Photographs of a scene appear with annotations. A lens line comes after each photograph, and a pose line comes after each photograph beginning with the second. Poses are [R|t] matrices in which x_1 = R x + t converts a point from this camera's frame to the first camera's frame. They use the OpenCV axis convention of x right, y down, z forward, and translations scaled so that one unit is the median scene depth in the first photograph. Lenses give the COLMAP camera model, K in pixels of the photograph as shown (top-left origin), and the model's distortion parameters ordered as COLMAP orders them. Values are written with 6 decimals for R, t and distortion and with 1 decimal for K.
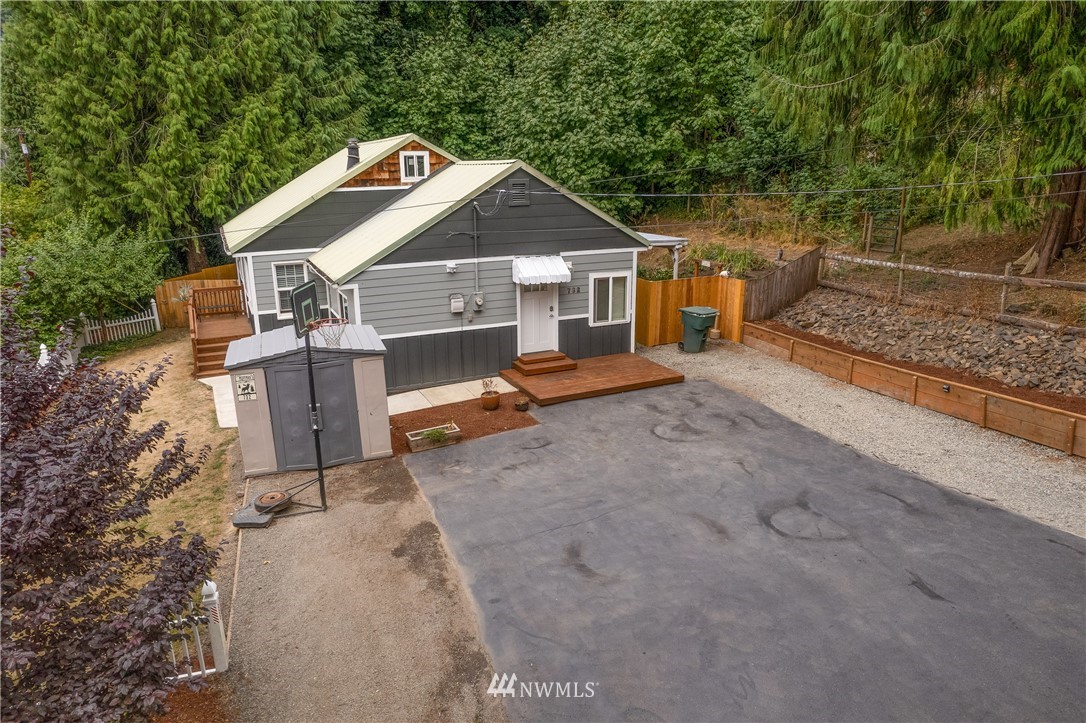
lens RADIAL K [[693.9, 0, 547.8], [0, 693.9, 371.9], [0, 0, 1]] dist [-0.072122, 0.068682]
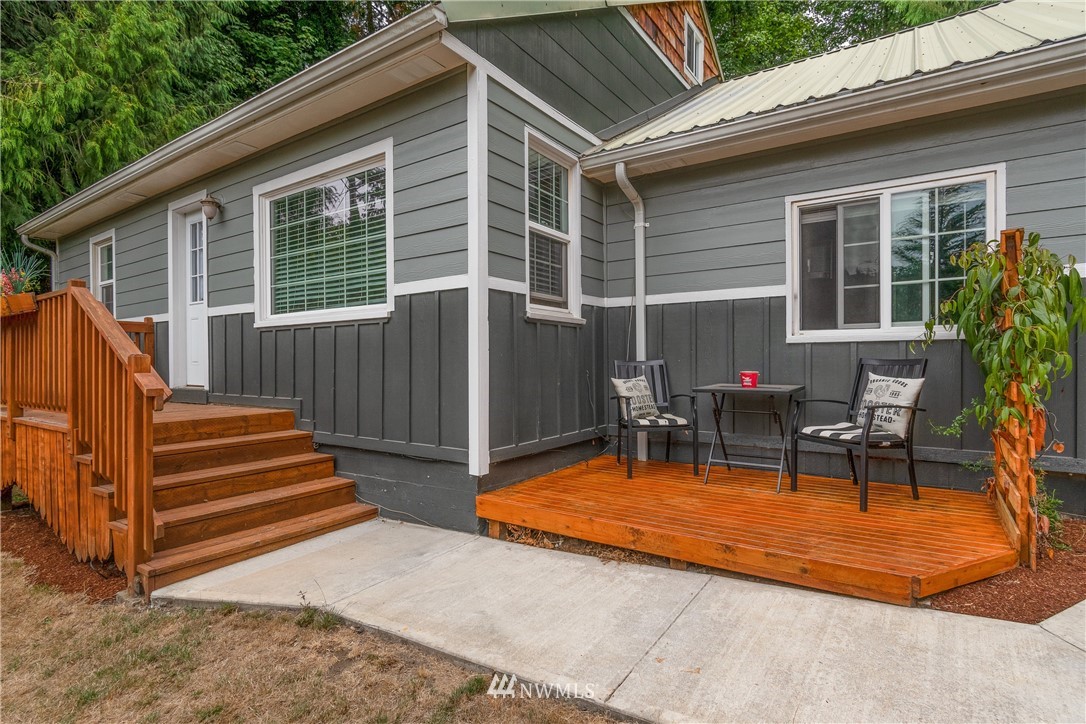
lens RADIAL K [[552.5, 0, 540.4], [0, 552.5, 362.5], [0, 0, 1]] dist [0.003358, -0.001190]
pose [[0.867565, -0.003905, 0.497309, -0.523664], [0.148056, 0.956657, -0.250774, 0.001569], [-0.474775, 0.291192, 0.830540, 0.836823]]
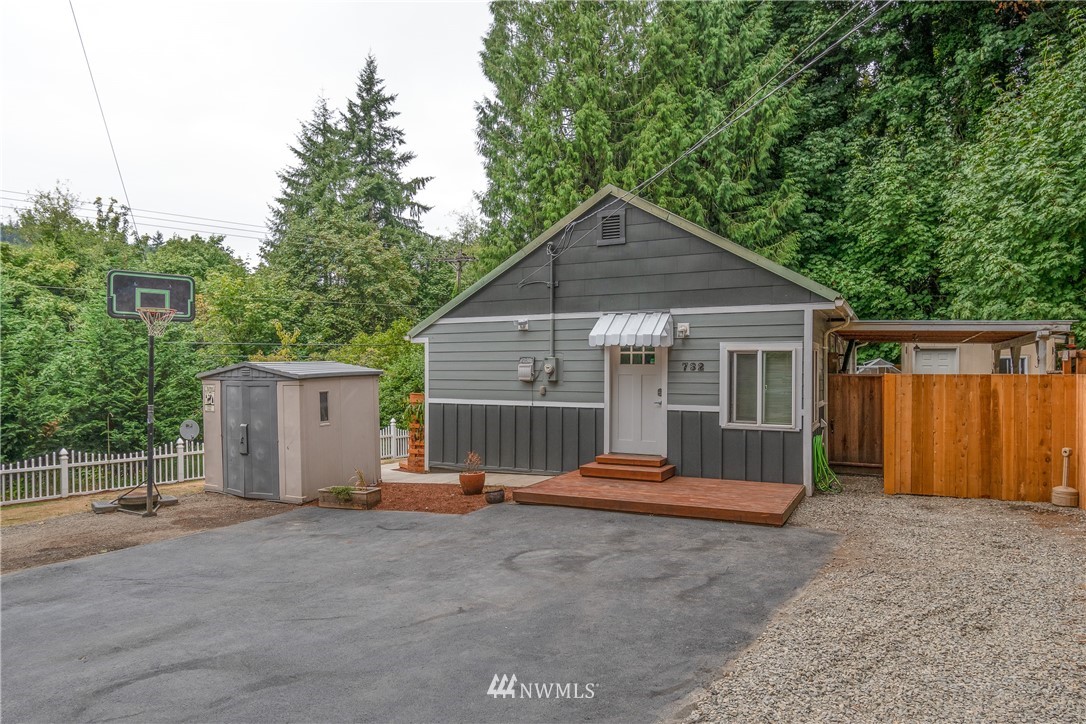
lens RADIAL K [[711.5, 0, 543.0], [0, 711.5, 362.0], [0, 0, 1]] dist [-0.000931, -0.000569]
pose [[0.612431, 0.000652, -0.790524, 0.473741], [-0.230265, 0.956784, -0.177600, 0.030029], [0.756245, 0.290797, 0.586114, 0.484988]]
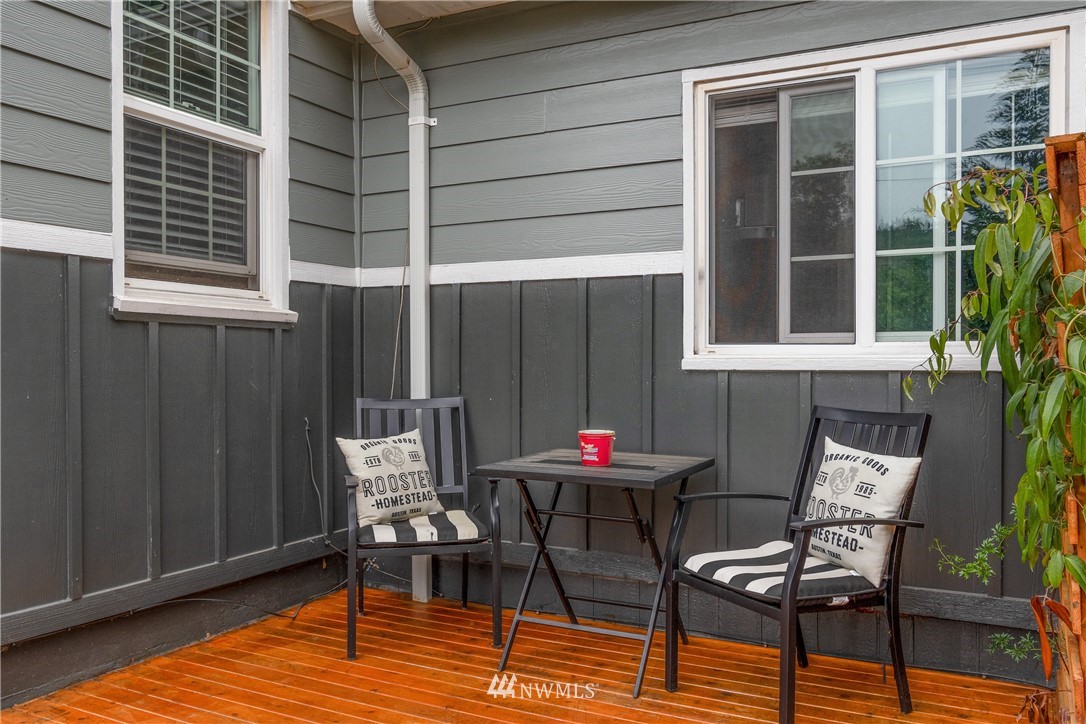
lens RADIAL K [[904.8, 0, 538.1], [0, 904.8, 362.6], [0, 0, 1]] dist [0.000959, 0.000629]
pose [[0.803945, 0.004407, 0.594688, -0.446504], [0.168997, 0.957054, -0.235557, -0.013012], [-0.570187, 0.289875, 0.768674, 0.853182]]
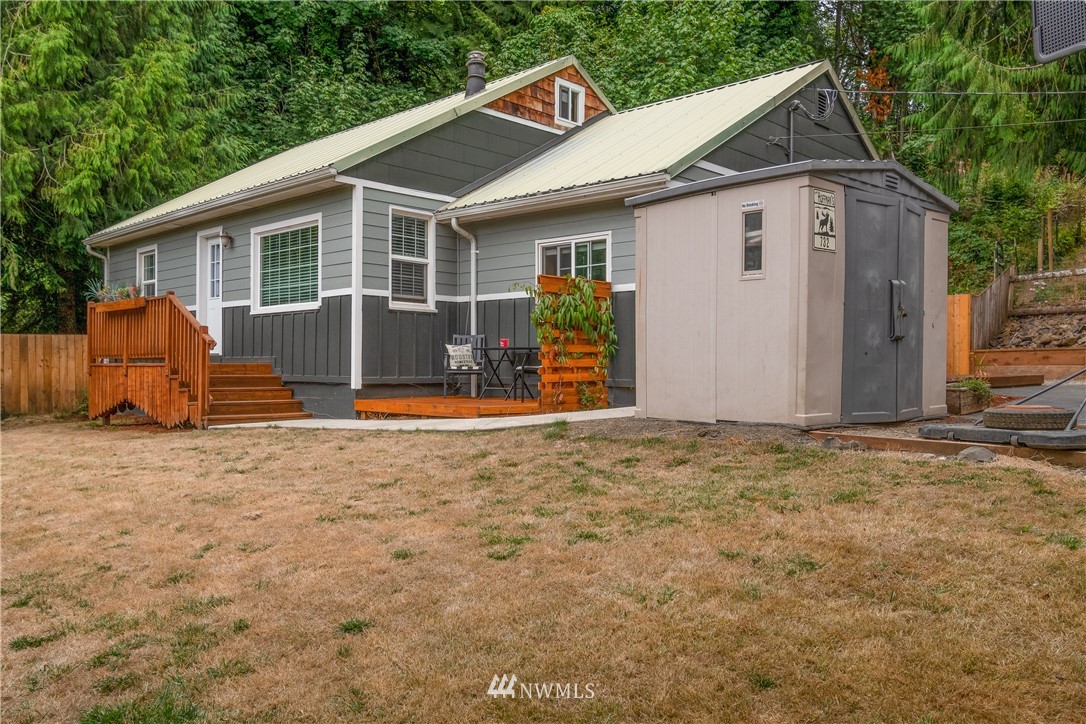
lens RADIAL K [[859.5, 0, 543.0], [0, 859.5, 362.0], [0, 0, 1]] dist [-0.011133, 0.000254]
pose [[0.930267, 0.009706, 0.366756, -0.547141], [0.099934, 0.955147, -0.278759, 0.169863], [-0.353012, 0.295972, 0.887572, 0.382079]]
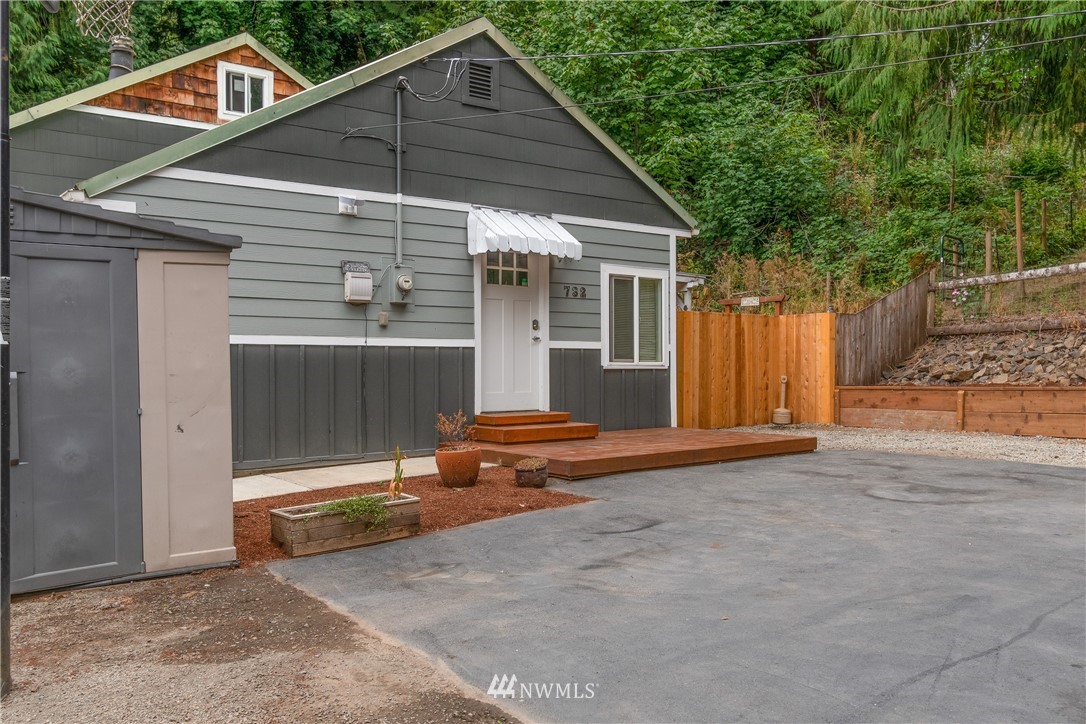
lens RADIAL K [[904.8, 0, 538.1], [0, 904.8, 362.6], [0, 0, 1]] dist [0.000959, 0.000629]
pose [[0.977774, 0.001136, 0.209657, -0.126759], [0.060007, 0.956636, -0.285037, 0.118640], [-0.200889, 0.291283, 0.935306, 0.387498]]
